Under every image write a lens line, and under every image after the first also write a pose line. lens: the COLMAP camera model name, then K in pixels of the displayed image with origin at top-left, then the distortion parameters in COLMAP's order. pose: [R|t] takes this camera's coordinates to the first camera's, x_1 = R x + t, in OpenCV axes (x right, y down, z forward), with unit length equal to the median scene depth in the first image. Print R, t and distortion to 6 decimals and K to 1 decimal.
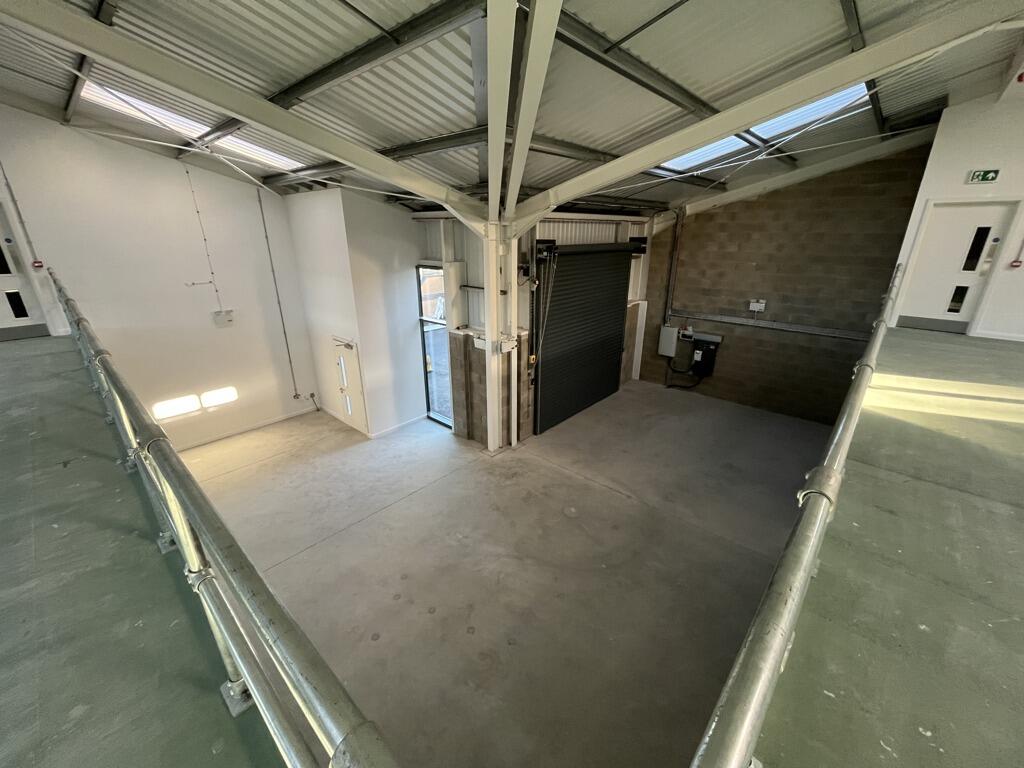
lens RADIAL K [[415.0, 0, 510.6], [0, 415.0, 383.8], [0, 0, 1]] dist [-0.001294, -0.000536]
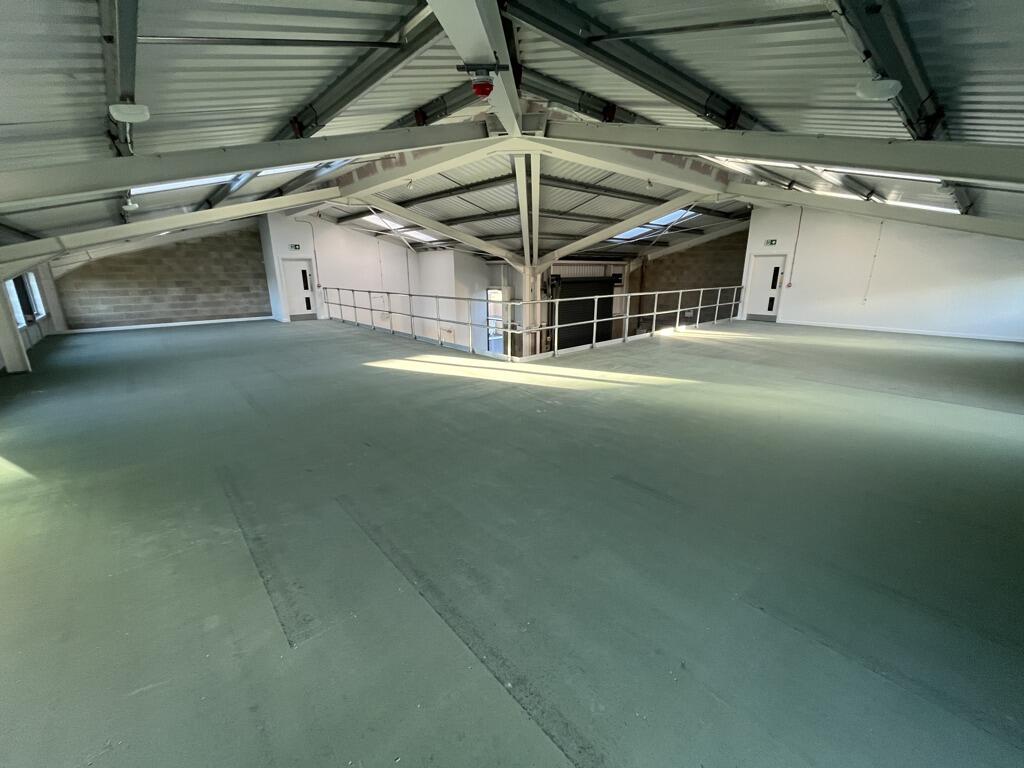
lens RADIAL K [[415.0, 0, 510.6], [0, 415.0, 383.8], [0, 0, 1]] dist [-0.001294, -0.000536]
pose [[0.993152, 0.026370, -0.113814, 0.103914], [-0.036218, 0.995693, -0.085344, 0.307532], [0.111074, 0.088881, 0.989830, -0.825627]]
